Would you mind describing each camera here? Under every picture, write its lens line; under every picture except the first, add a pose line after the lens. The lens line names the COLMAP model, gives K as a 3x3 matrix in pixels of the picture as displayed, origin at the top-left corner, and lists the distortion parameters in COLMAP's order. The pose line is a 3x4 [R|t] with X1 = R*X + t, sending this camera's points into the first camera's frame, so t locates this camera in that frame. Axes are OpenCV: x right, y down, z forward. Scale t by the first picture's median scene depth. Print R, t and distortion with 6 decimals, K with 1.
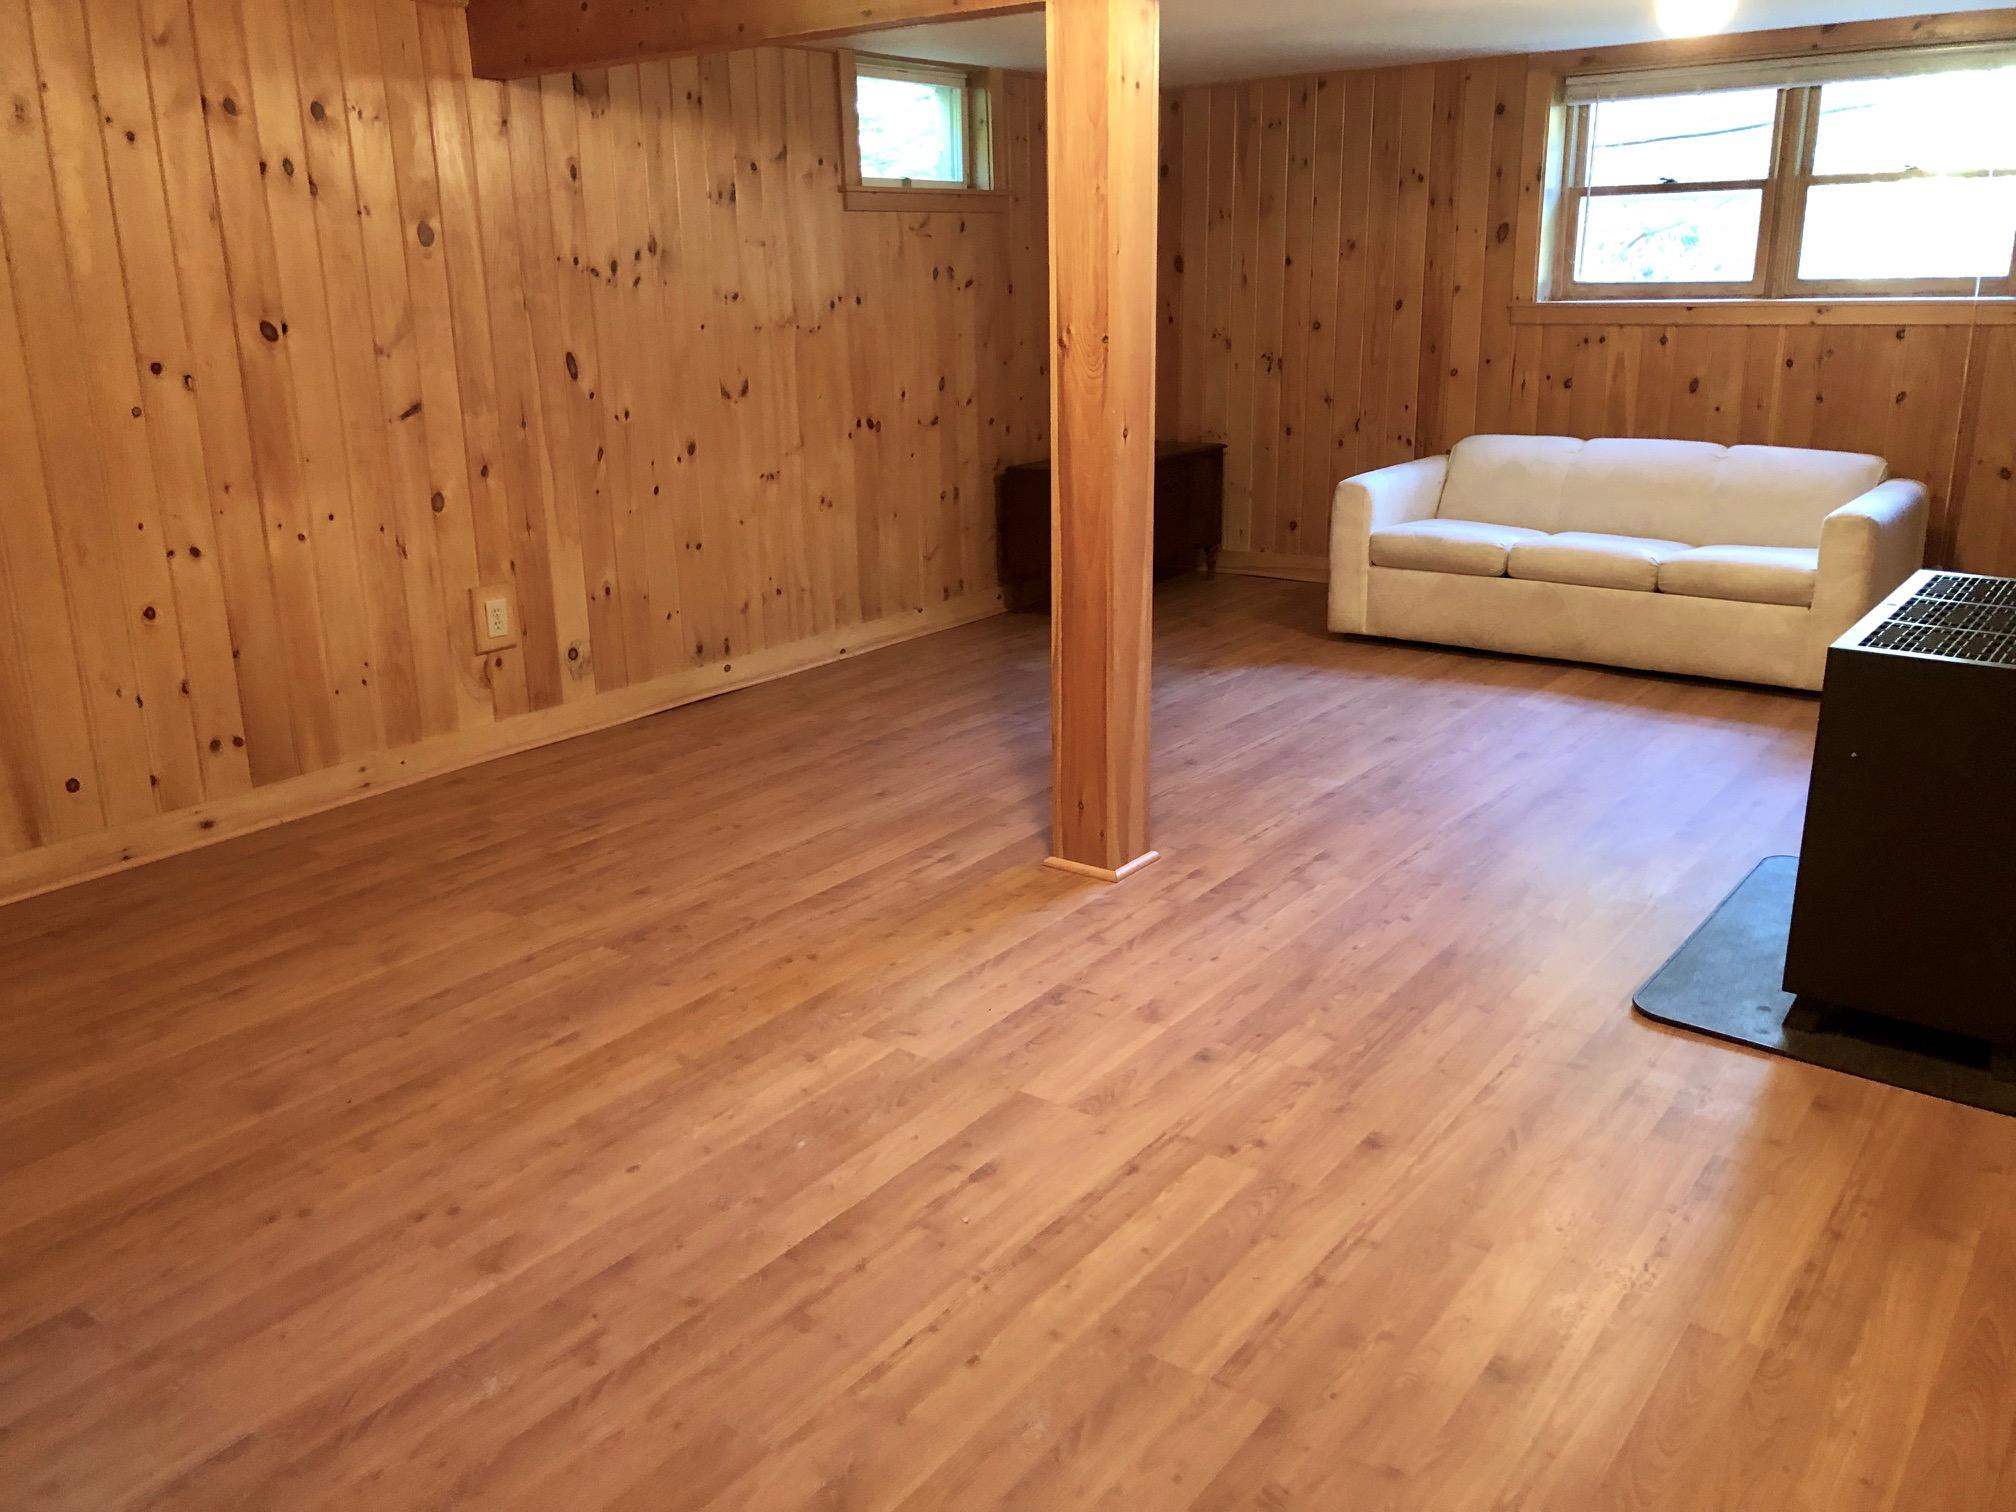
lens RADIAL K [[1655.9, 0, 996.2], [0, 1655.9, 760.1], [0, 0, 1]] dist [0.017212, -0.001792]
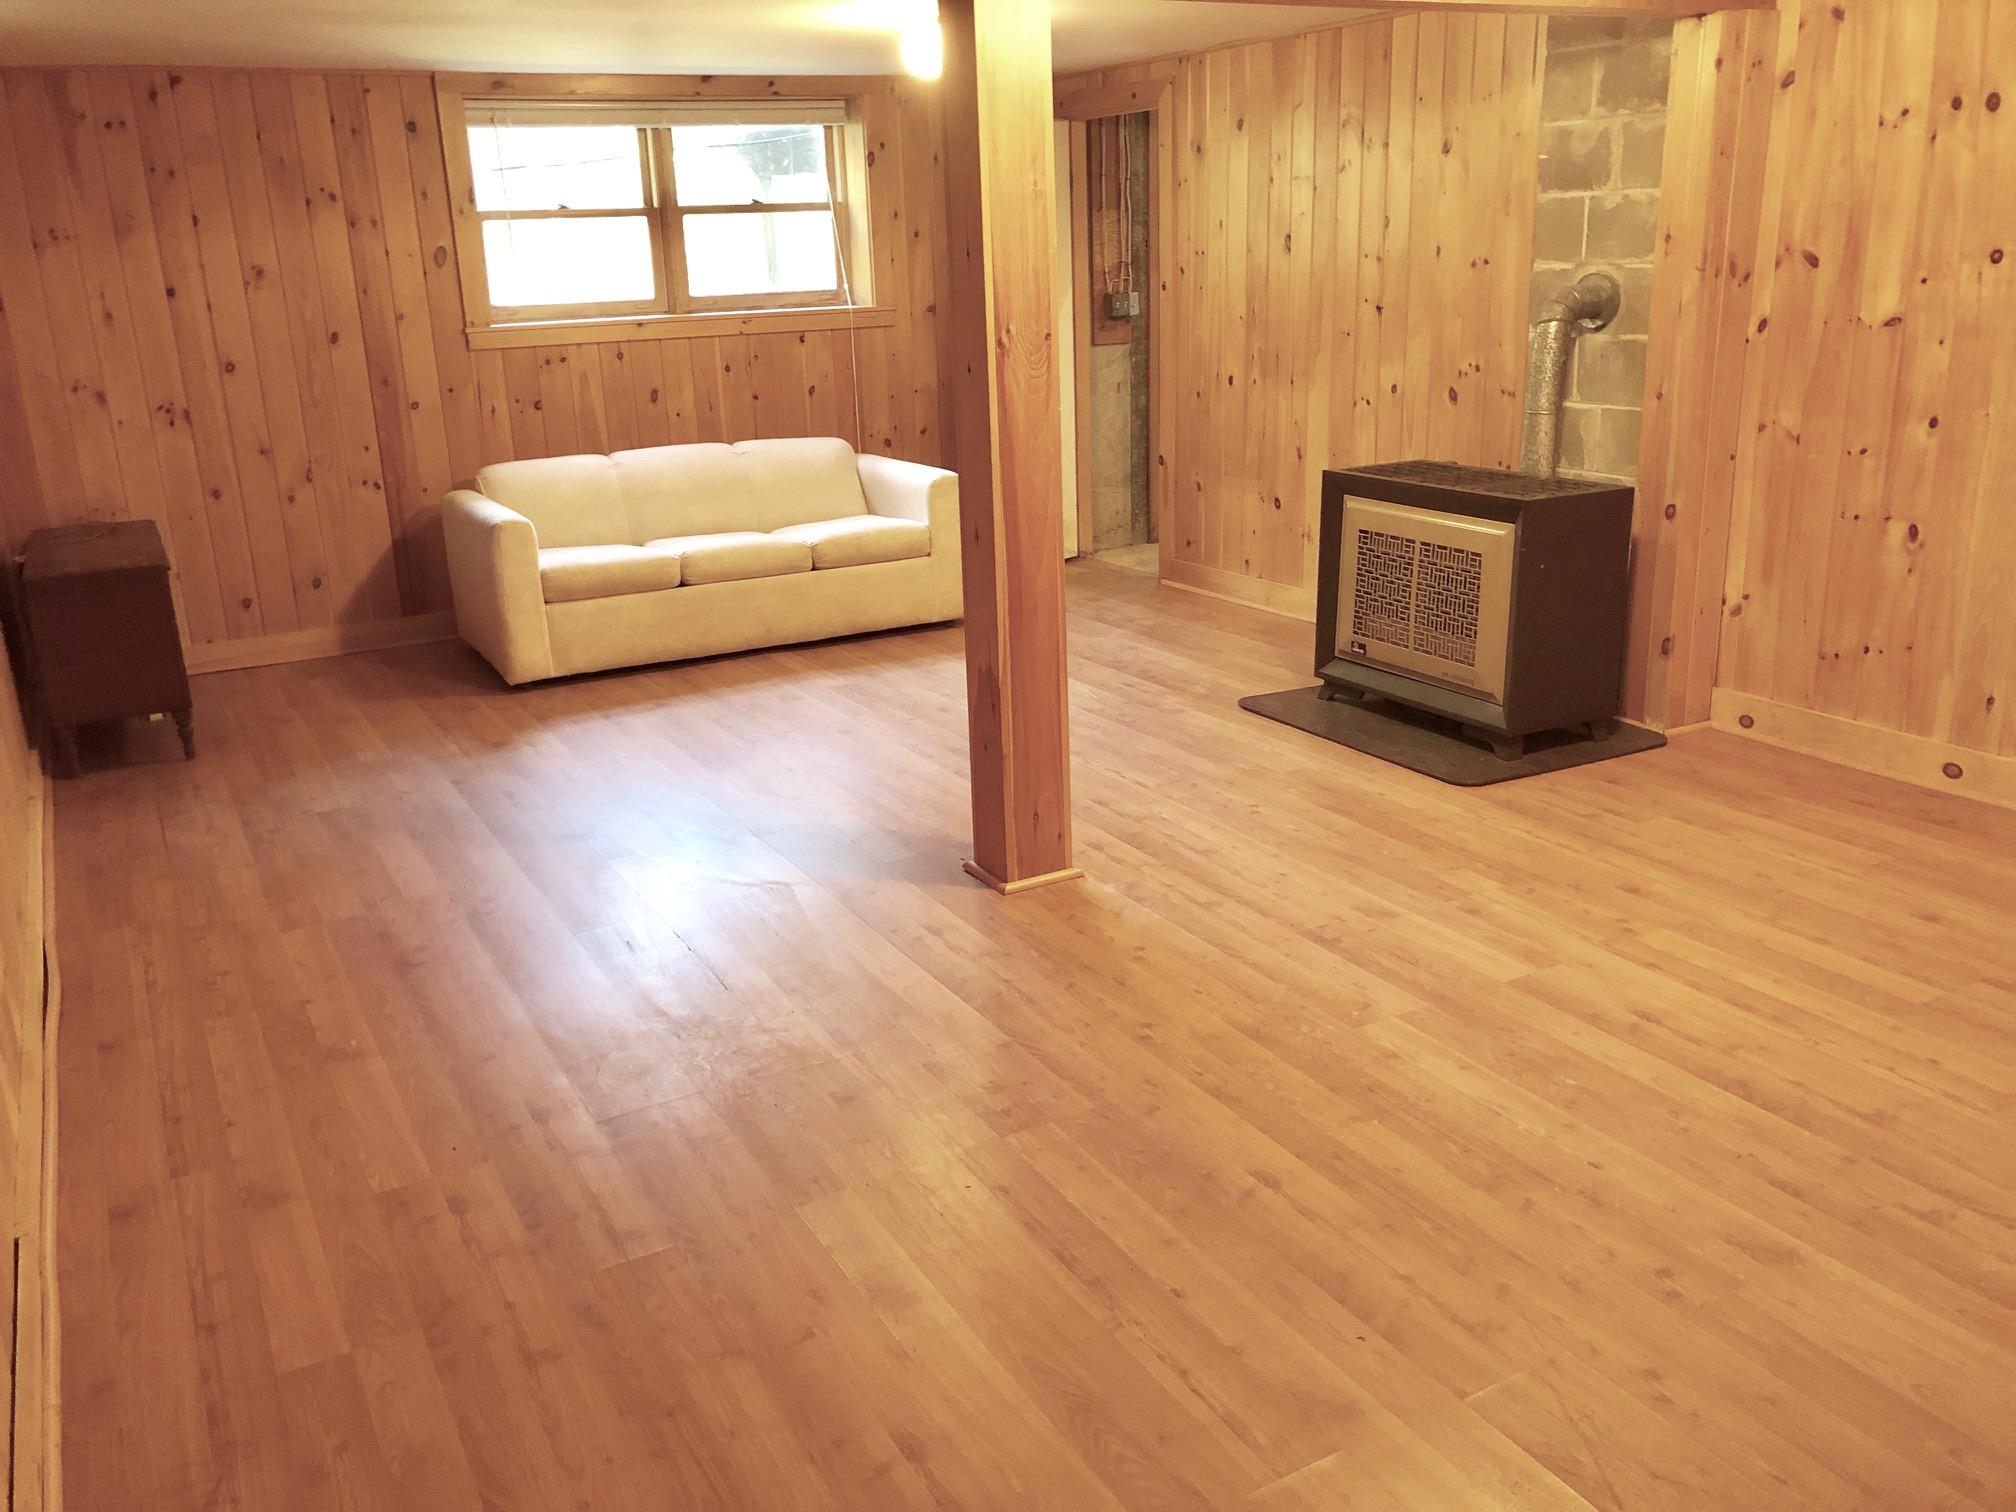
lens RADIAL K [[1655.9, 0, 999.7], [0, 1655.9, 752.0], [0, 0, 1]] dist [0.017212, -0.001792]
pose [[0.403421, -0.261243, 0.876928, -0.610388], [0.291804, 0.945068, 0.147301, -0.120690], [-0.867238, 0.196467, 0.457492, 0.432061]]
